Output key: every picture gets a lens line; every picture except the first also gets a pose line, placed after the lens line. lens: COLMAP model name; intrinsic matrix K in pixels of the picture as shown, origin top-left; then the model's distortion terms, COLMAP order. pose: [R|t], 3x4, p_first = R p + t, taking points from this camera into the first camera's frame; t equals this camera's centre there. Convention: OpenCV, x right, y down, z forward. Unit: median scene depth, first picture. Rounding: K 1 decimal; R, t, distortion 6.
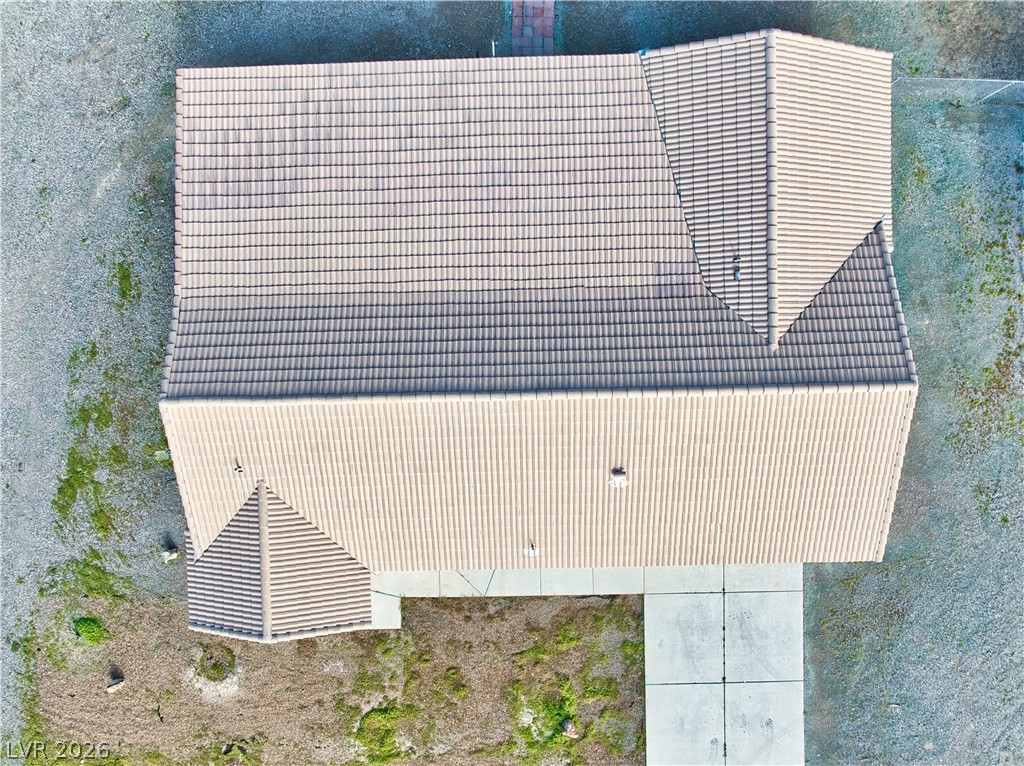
lens RADIAL K [[746.7, 0, 512.0], [0, 746.7, 383.0], [0, 0, 1]] dist [-0.024957, -0.028995]
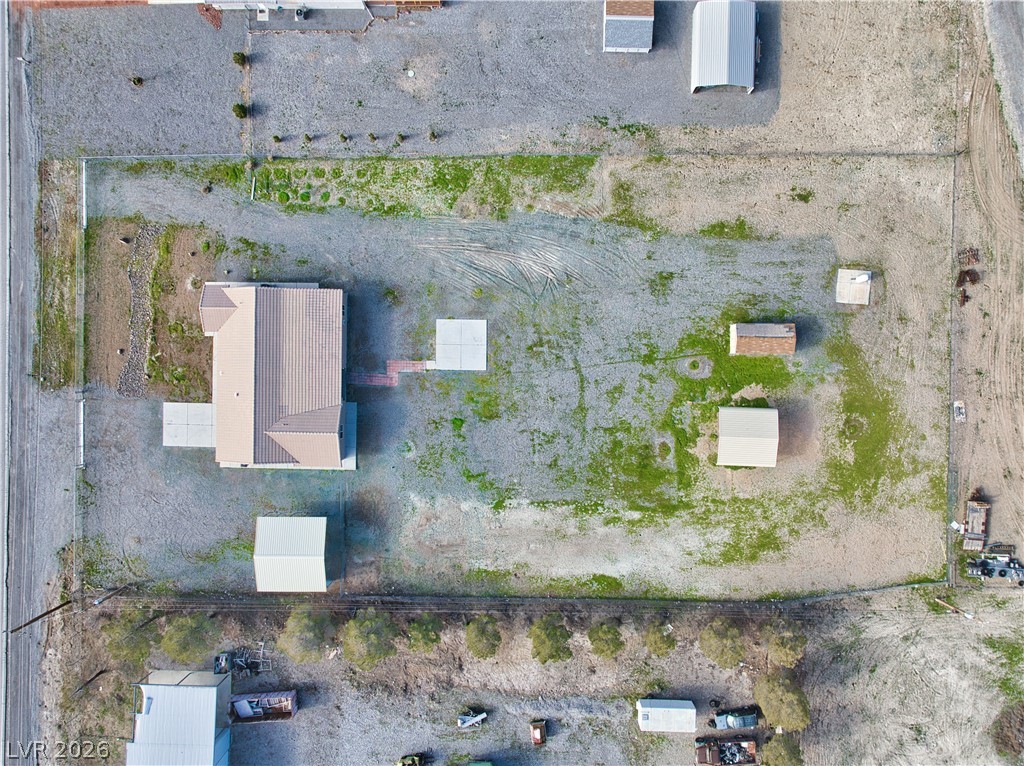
lens RADIAL K [[746.7, 0, 512.0], [0, 746.7, 383.0], [0, 0, 1]] dist [-0.024957, -0.028995]
pose [[-0.037221, 0.998454, 0.041279, -0.125794], [-0.999219, -0.037736, 0.011752, -1.212001], [0.013291, -0.040809, 0.999079, -2.595012]]
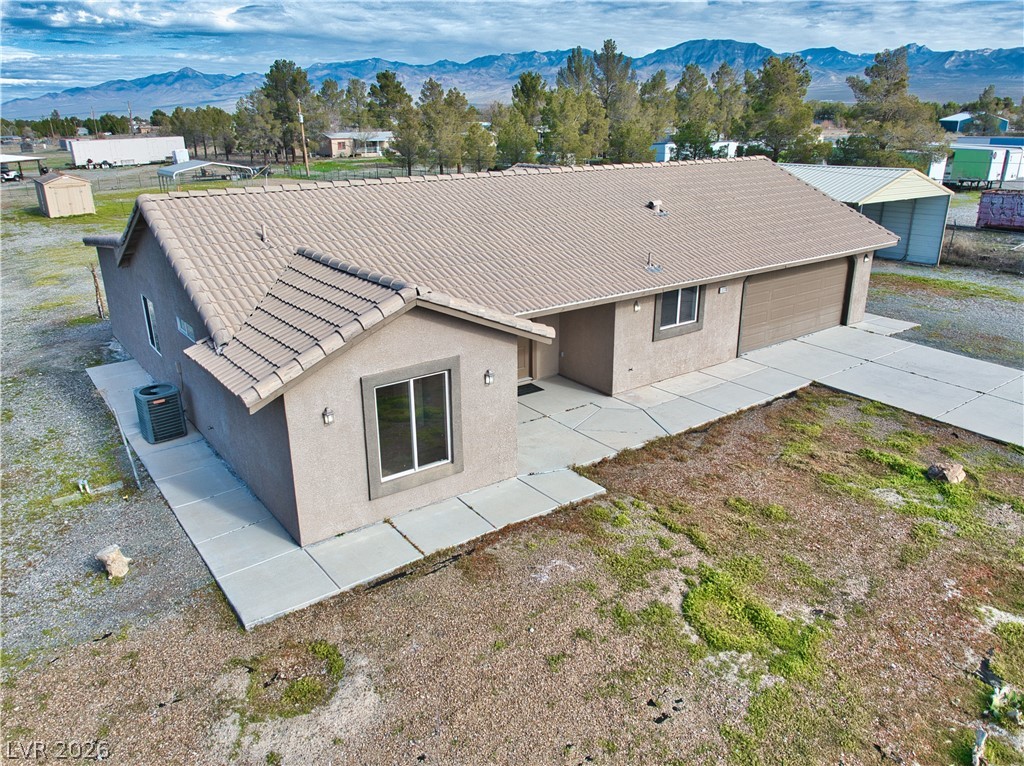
lens RADIAL K [[758.5, 0, 512.0], [0, 758.5, 383.0], [0, 0, 1]] dist [-0.046595, 0.000754]
pose [[0.817343, -0.183452, 0.546165, -0.490331], [0.576133, 0.267889, -0.772208, 0.692030], [-0.004648, 0.945823, 0.324650, 0.743504]]
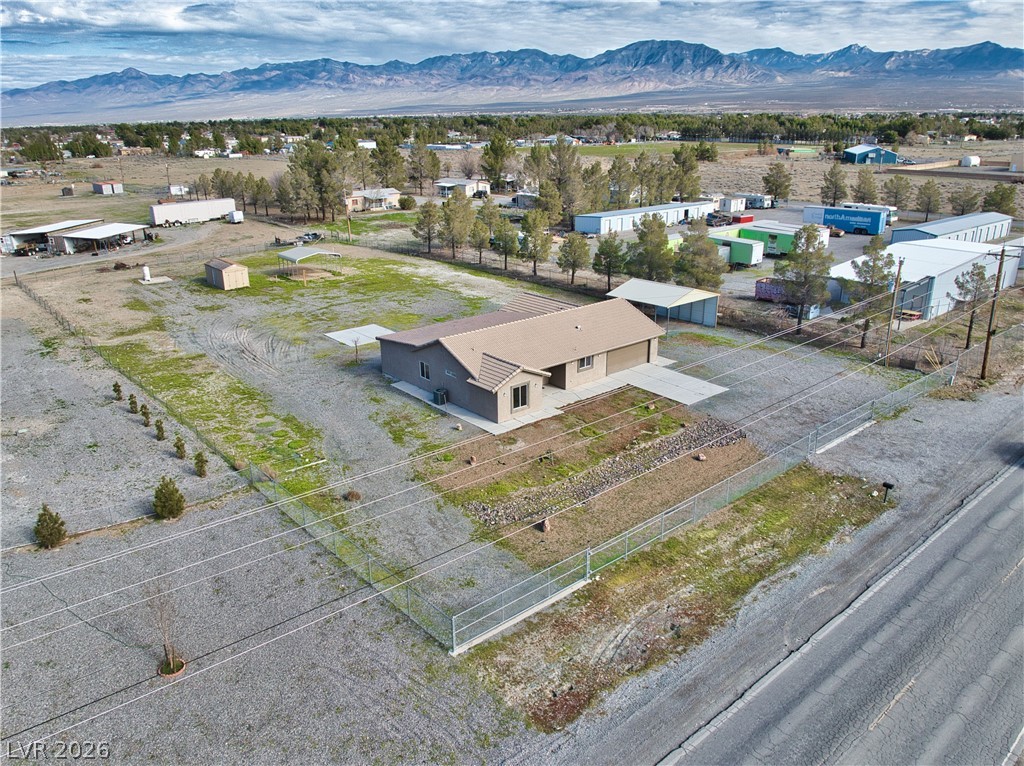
lens RADIAL K [[753.6, 0, 512.0], [0, 753.6, 383.0], [0, 0, 1]] dist [-0.041527, -0.003164]
pose [[0.781783, -0.200552, 0.590419, -1.573508], [0.623545, 0.255438, -0.738879, 1.862438], [-0.002632, 0.945796, 0.324750, 0.187150]]
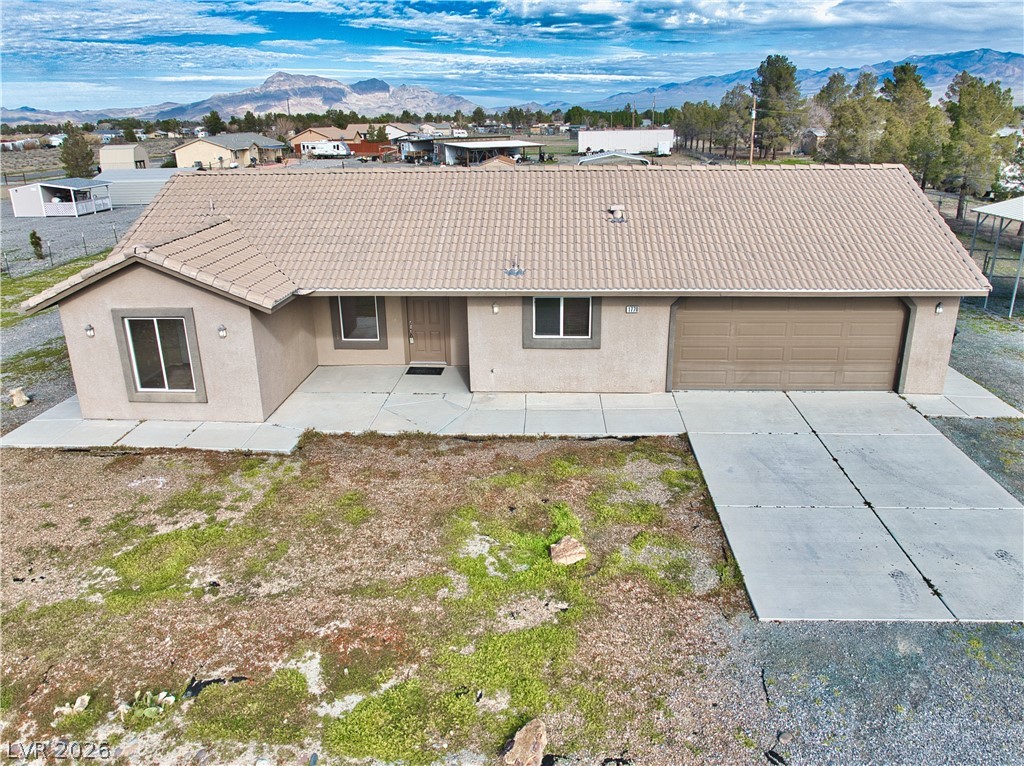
lens RADIAL K [[758.5, 0, 512.0], [0, 758.5, 383.0], [0, 0, 1]] dist [-0.046595, 0.000754]
pose [[0.996927, 0.029904, -0.072402, 0.073643], [-0.078227, 0.331699, -0.940136, 0.871058], [-0.004098, 0.942911, 0.333019, 0.738067]]
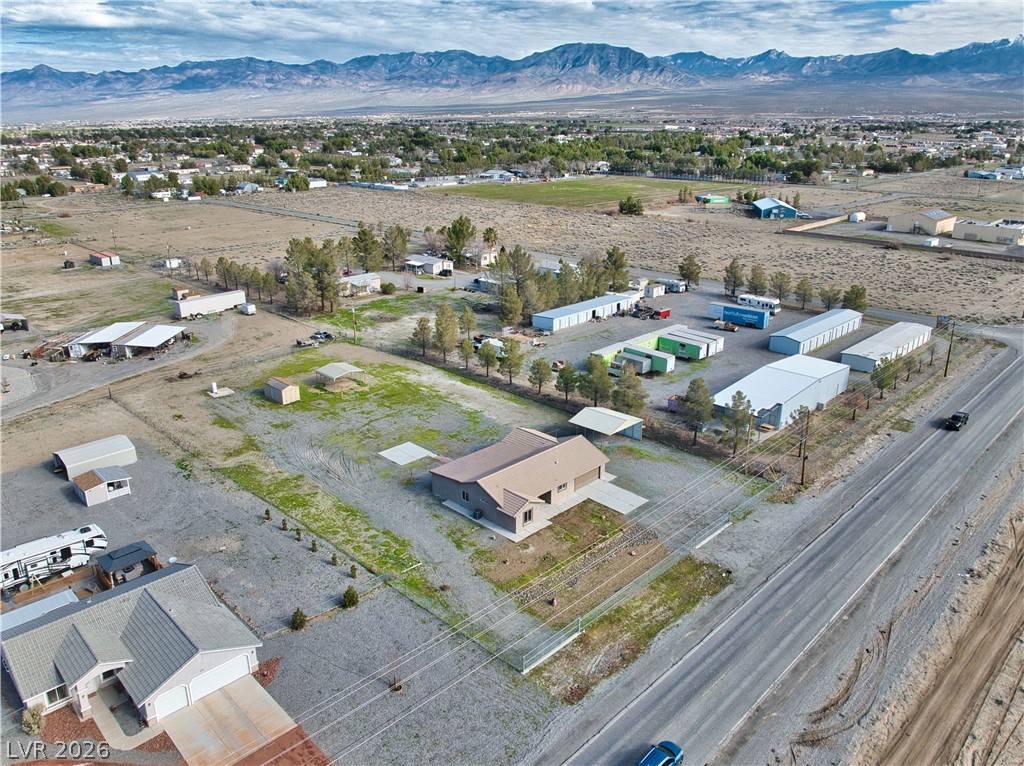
lens RADIAL K [[746.7, 0, 512.0], [0, 746.7, 383.0], [0, 0, 1]] dist [-0.024957, -0.028995]
pose [[0.723855, -0.216346, 0.655156, -2.602302], [0.689889, 0.239809, -0.683040, 2.579993], [-0.009340, 0.946407, 0.322842, -0.880217]]
